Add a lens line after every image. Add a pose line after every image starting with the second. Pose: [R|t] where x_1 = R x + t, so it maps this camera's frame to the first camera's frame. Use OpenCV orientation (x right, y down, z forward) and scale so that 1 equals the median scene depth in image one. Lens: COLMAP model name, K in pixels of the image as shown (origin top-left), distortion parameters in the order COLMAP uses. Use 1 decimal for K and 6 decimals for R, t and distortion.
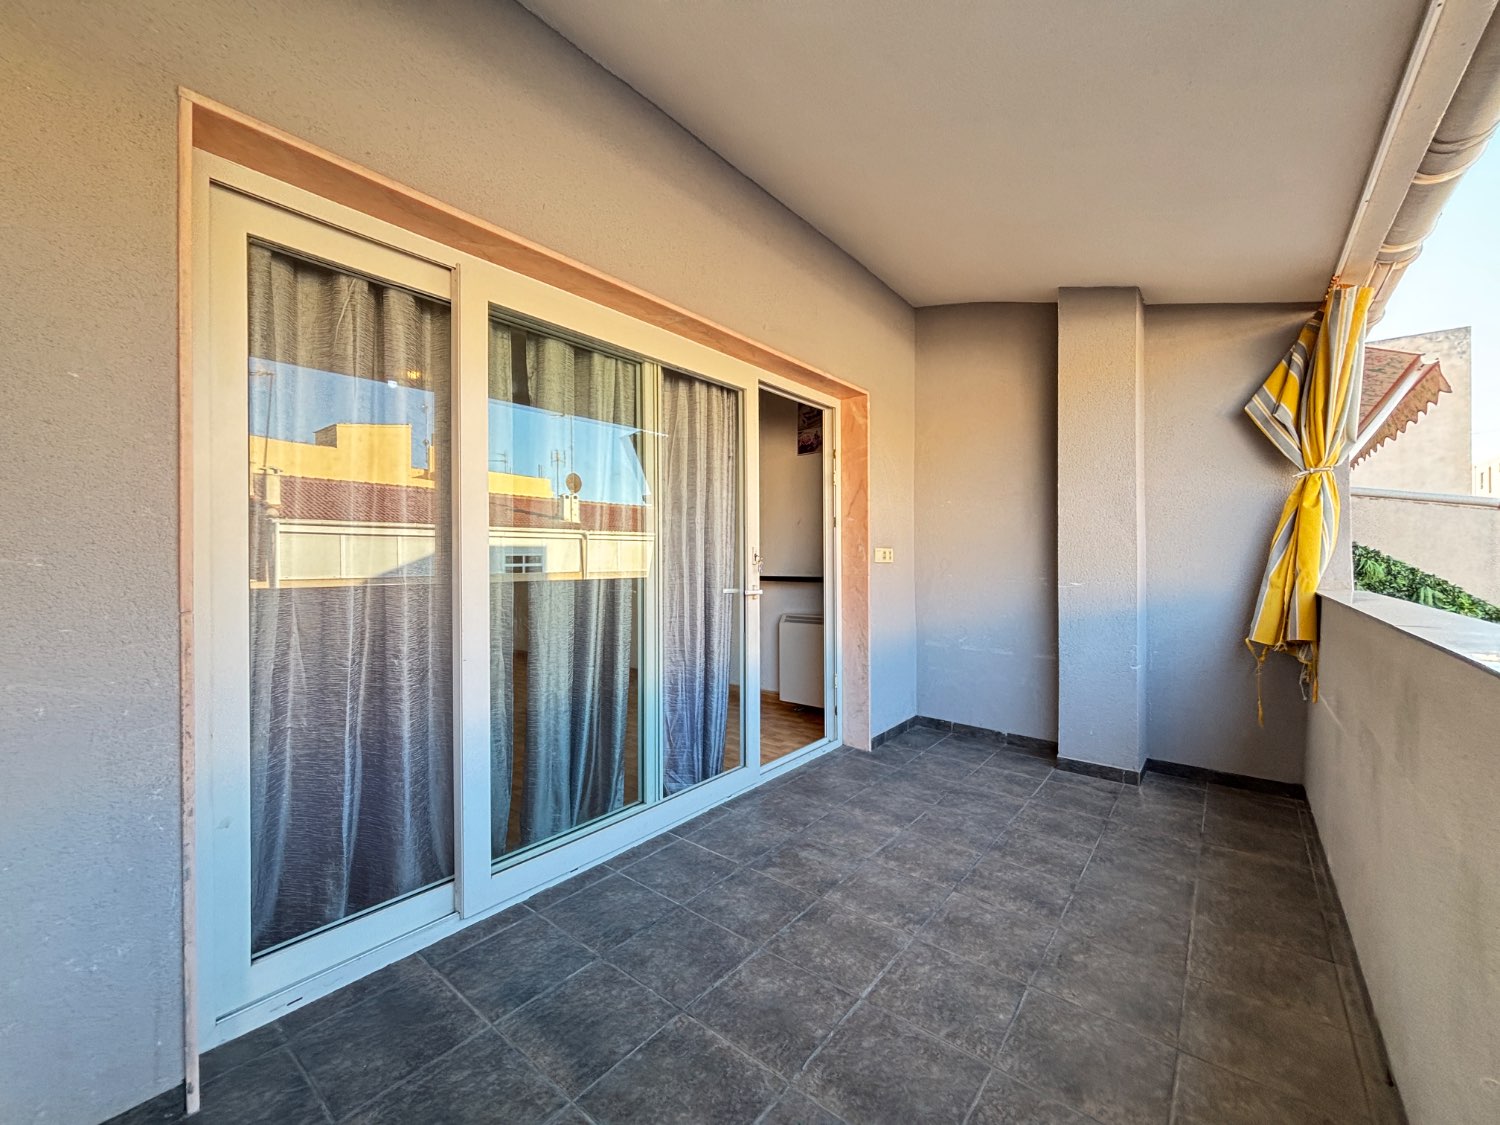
lens RADIAL K [[603.7, 0, 749.4], [0, 603.7, 558.4], [0, 0, 1]] dist [0.002277, -0.000339]
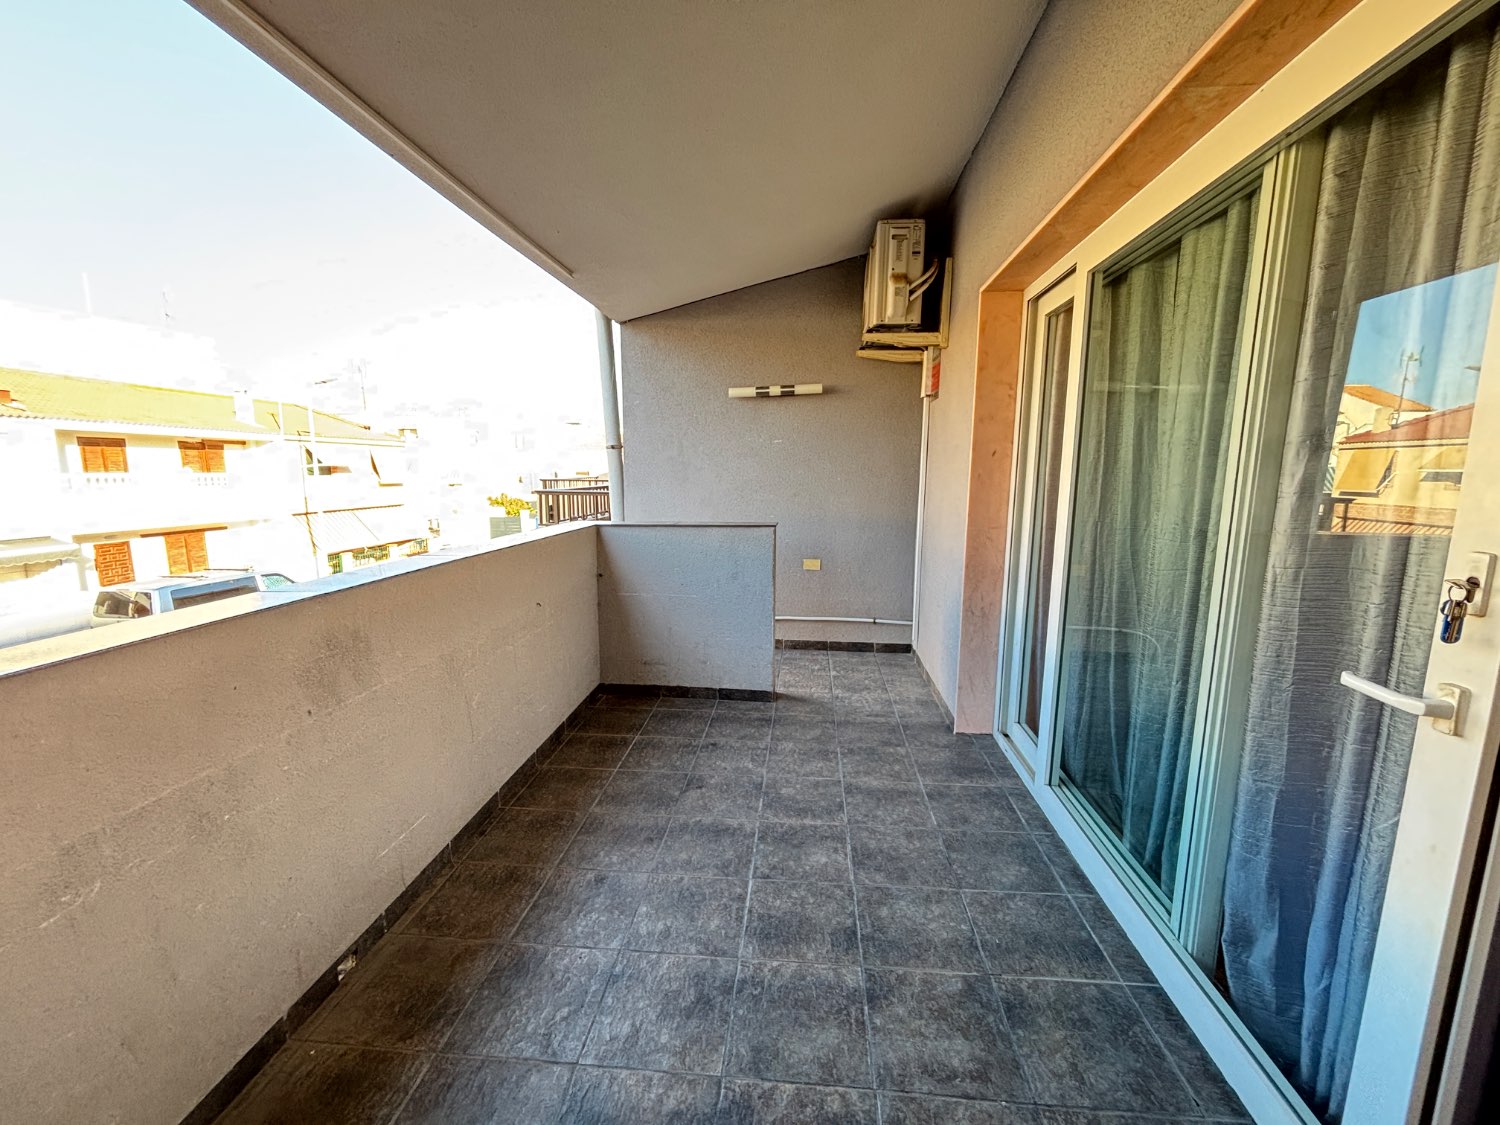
lens RADIAL K [[603.7, 0, 749.9], [0, 603.7, 563.1], [0, 0, 1]] dist [0.002277, -0.000339]
pose [[-0.835848, 0.081044, -0.542945, 0.792236], [-0.003625, 0.988206, 0.153087, -0.098124], [0.548949, 0.129926, -0.825696, 1.904203]]
